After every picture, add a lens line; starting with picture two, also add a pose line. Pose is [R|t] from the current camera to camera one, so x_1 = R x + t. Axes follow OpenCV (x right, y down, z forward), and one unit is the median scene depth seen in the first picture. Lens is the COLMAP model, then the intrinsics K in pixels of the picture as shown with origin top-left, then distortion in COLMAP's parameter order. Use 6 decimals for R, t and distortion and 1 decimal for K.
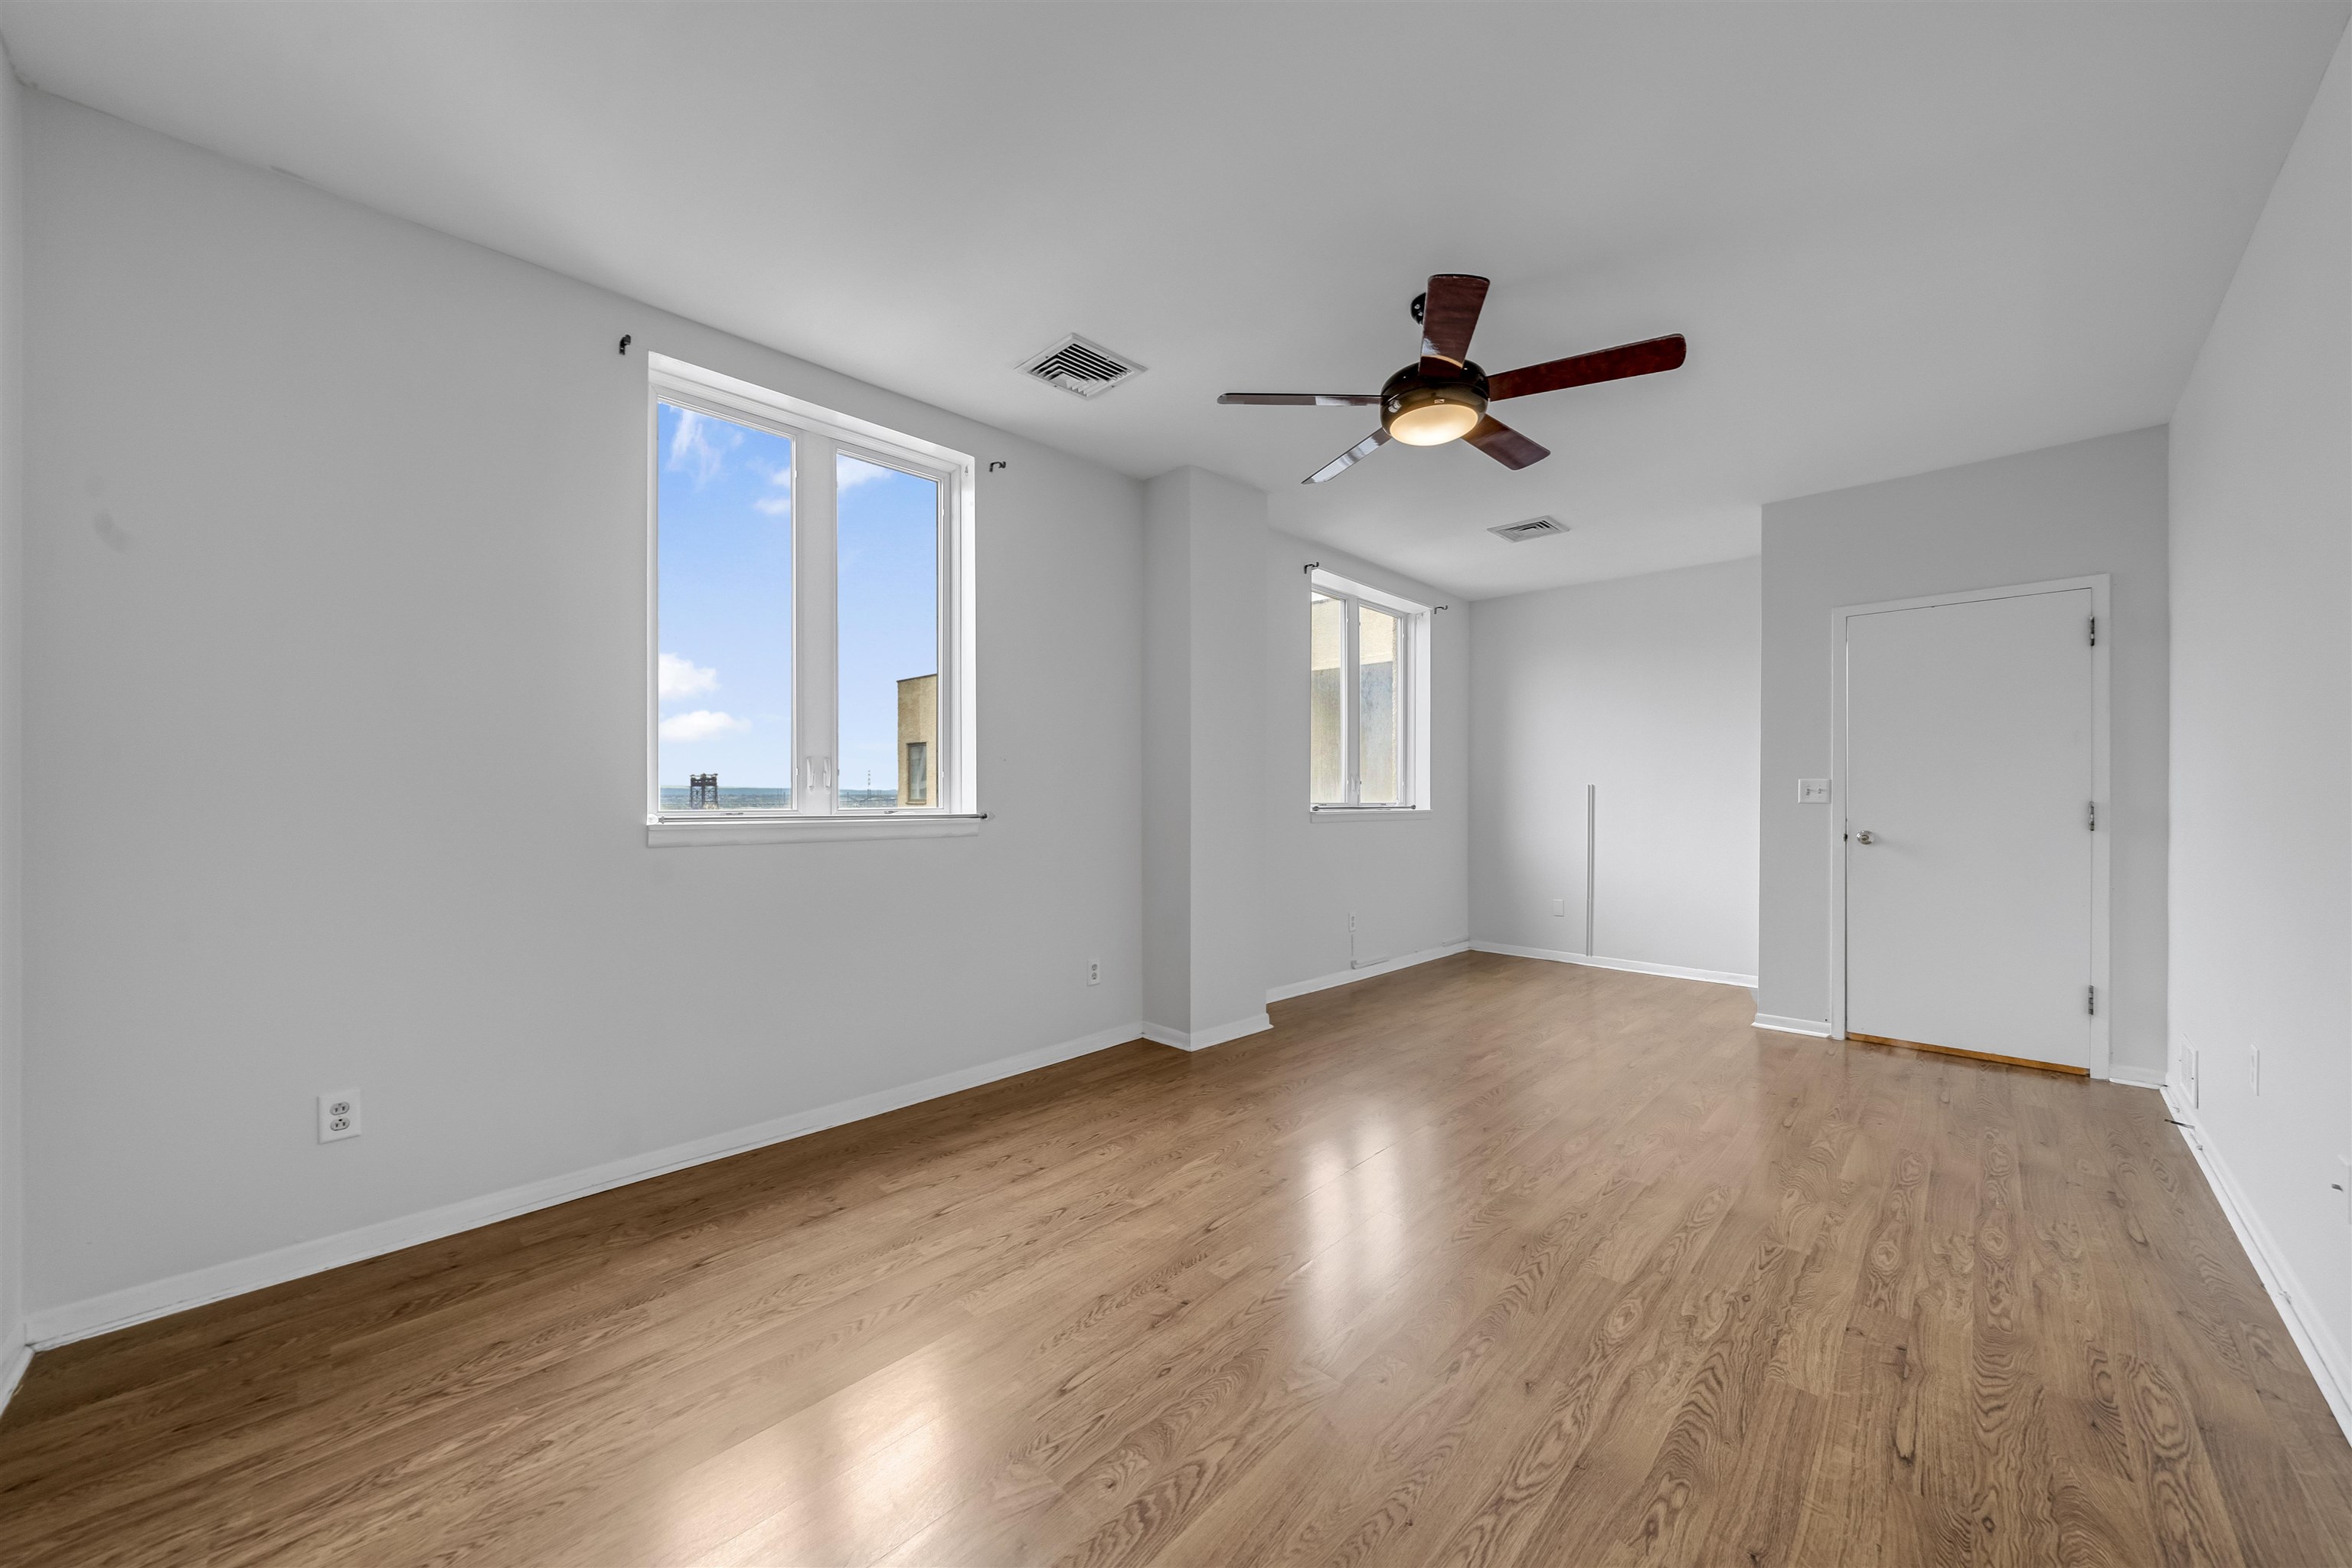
lens RADIAL K [[844.6, 0, 1176.1], [0, 844.6, 798.7], [0, 0, 1]] dist [-0.004593, 0.000047]
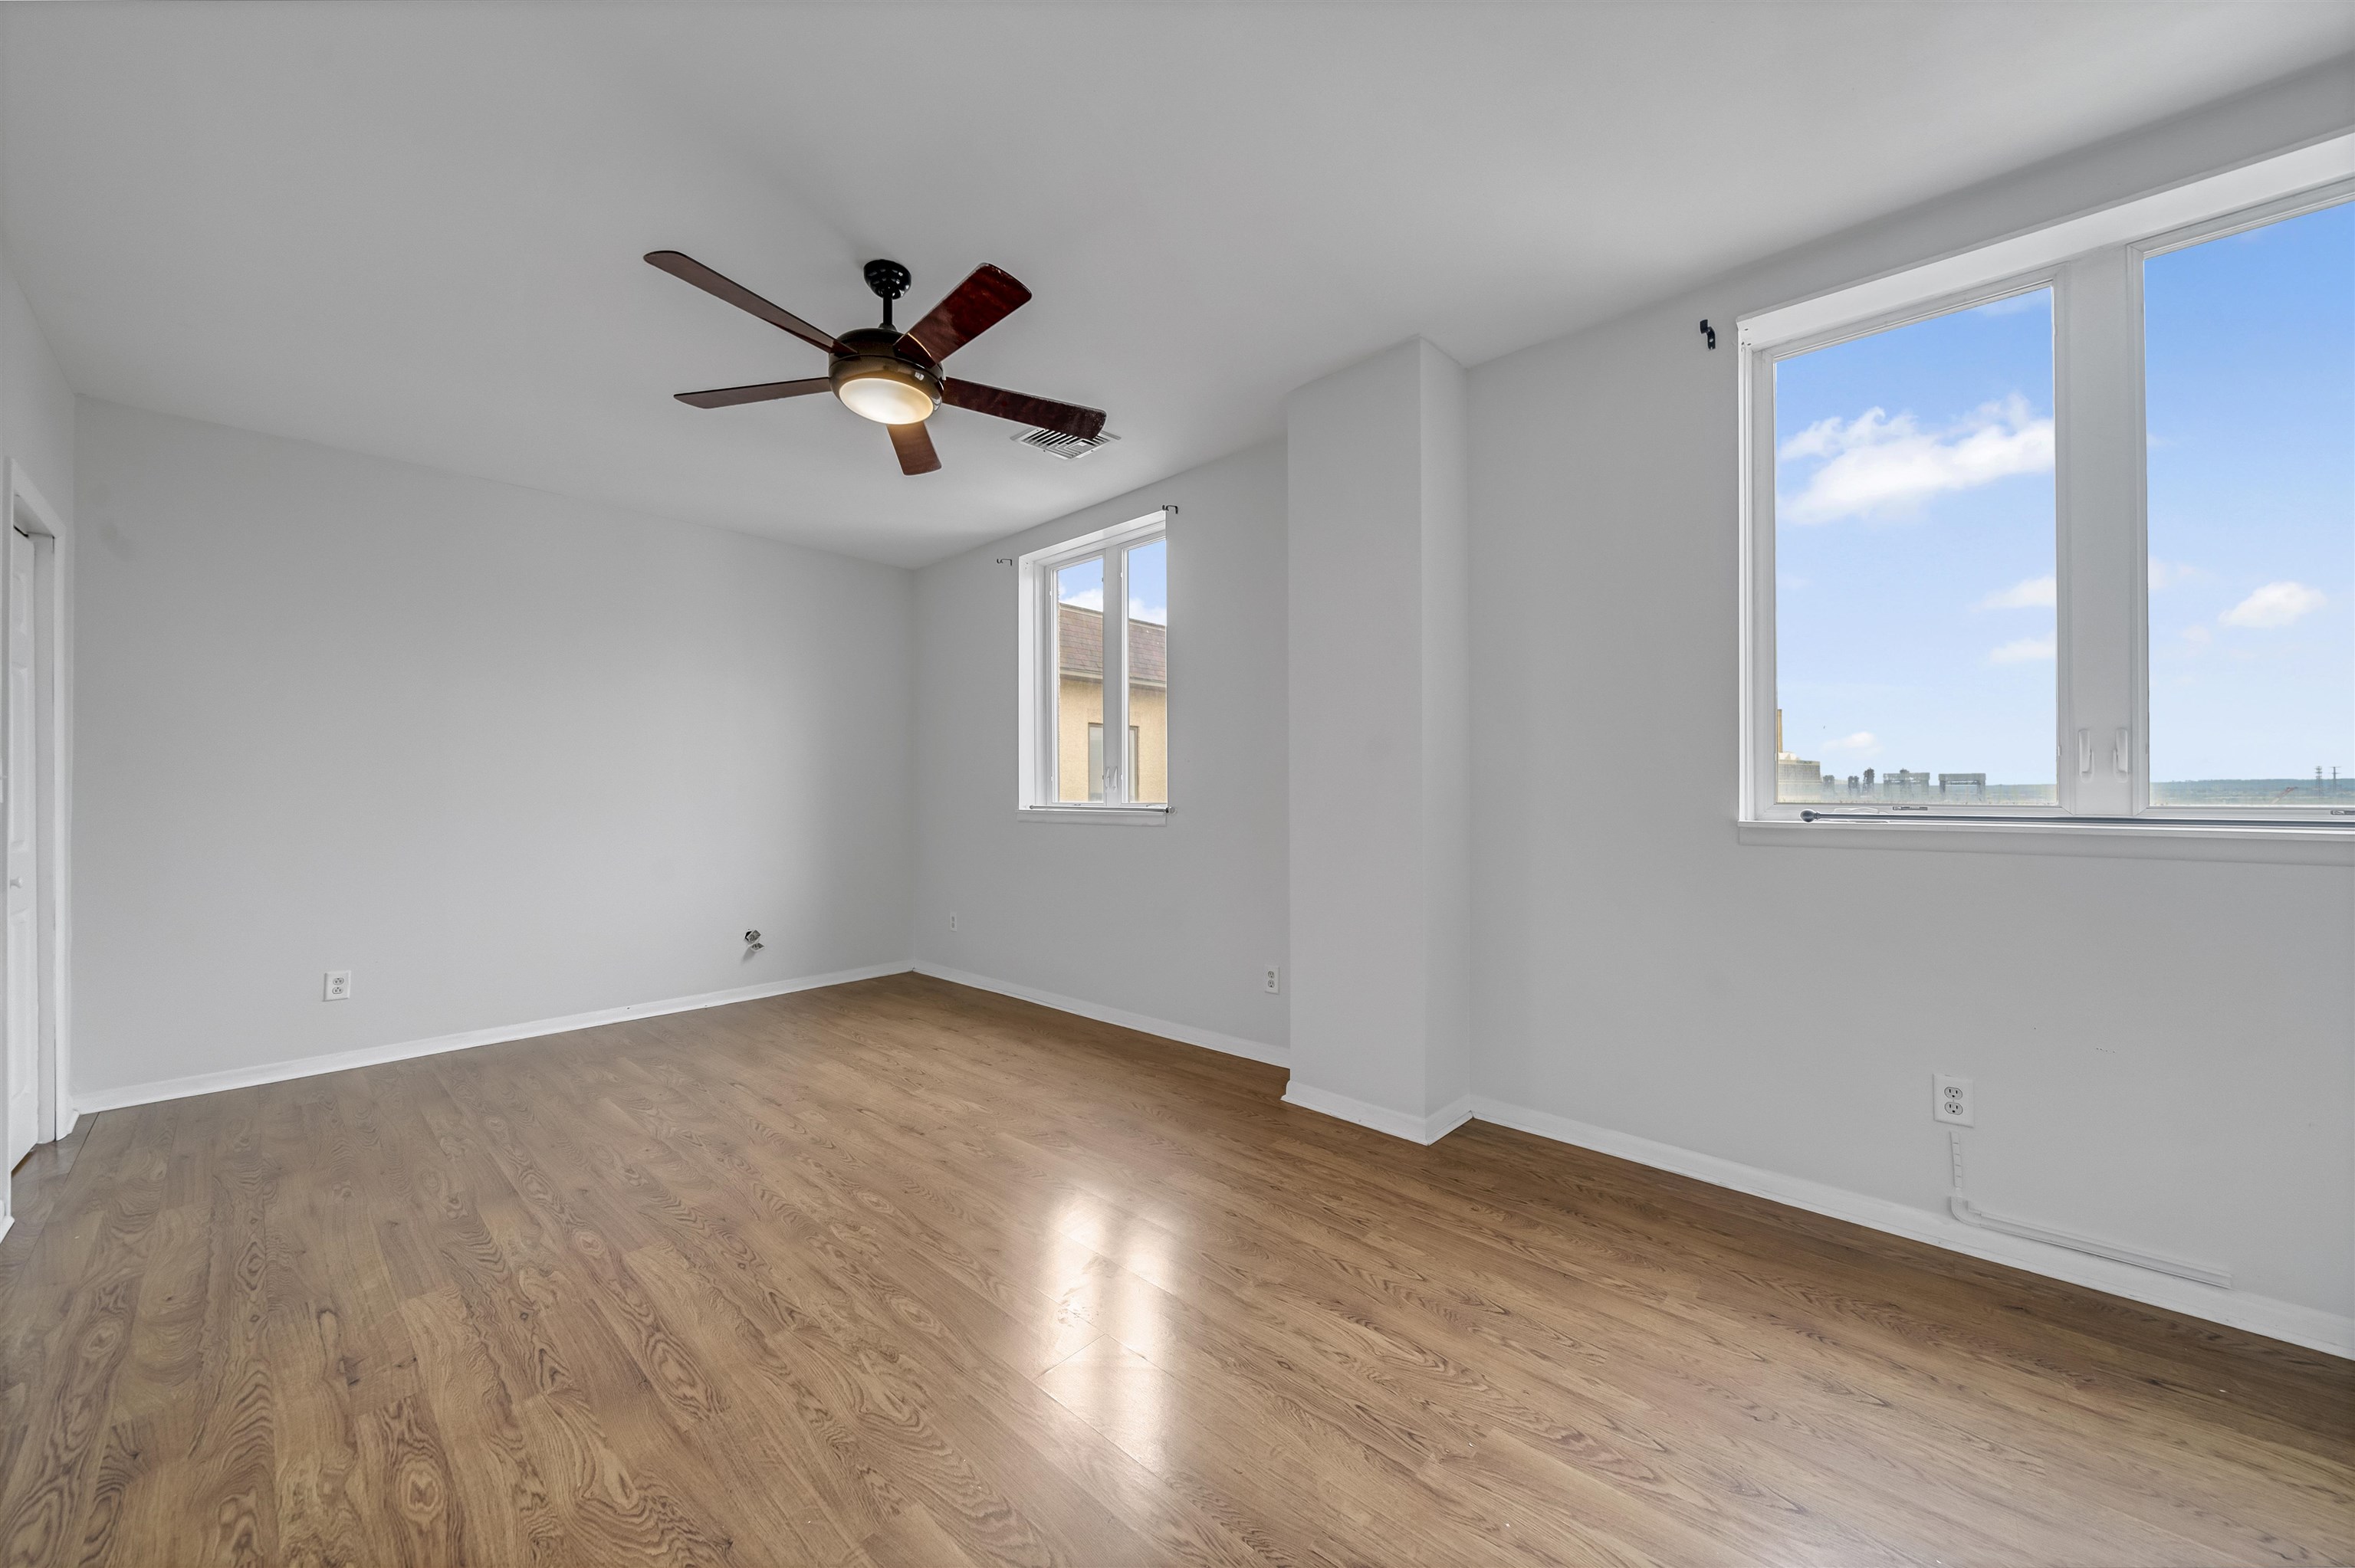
lens RADIAL K [[838.3, 0, 1172.6], [0, 838.3, 822.9], [0, 0, 1]] dist [-0.001830, 0.000076]
pose [[0.027762, 0.032370, -0.999090, 1.222730], [0.002602, 0.999470, 0.032455, -0.000192], [0.999611, -0.003501, 0.027663, 1.282585]]
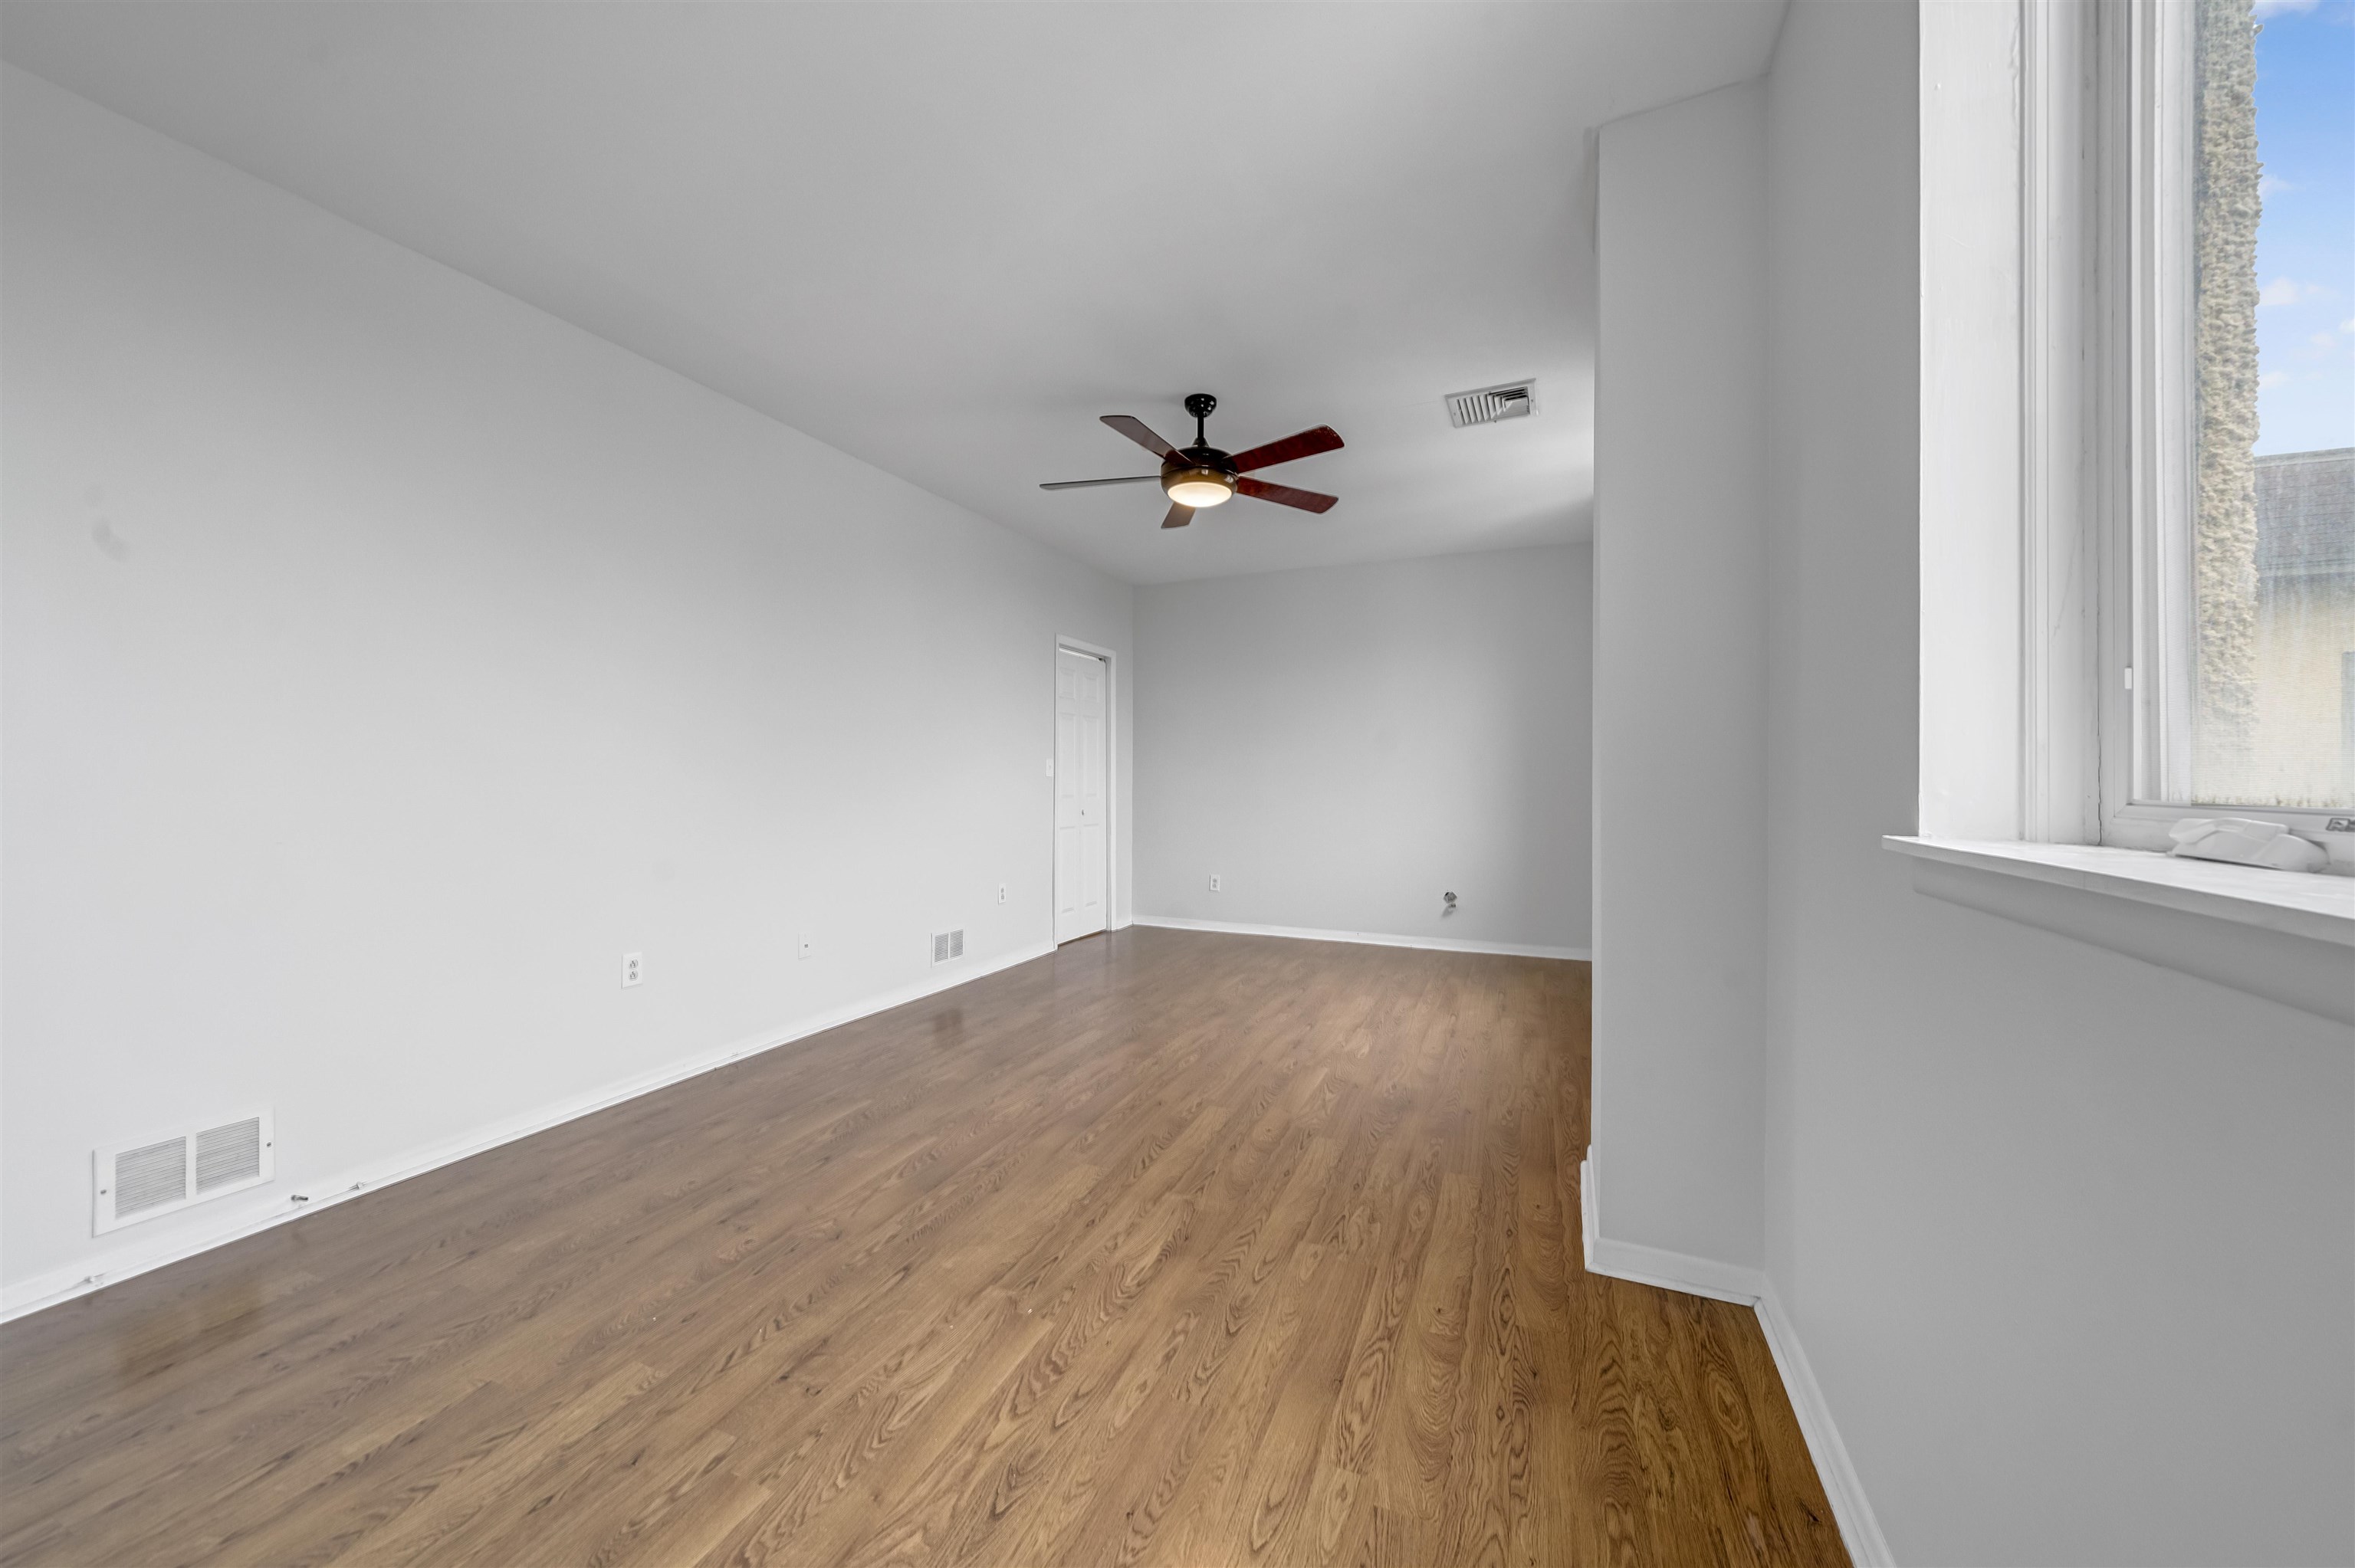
lens RADIAL K [[845.6, 0, 1177.6], [0, 845.6, 798.7], [0, 0, 1]] dist [-0.004593, 0.000047]
pose [[-0.933086, 0.003004, -0.359641, 0.801866], [-0.006324, 0.999673, 0.024759, 0.001971], [0.359598, 0.025376, -0.932762, 2.195568]]
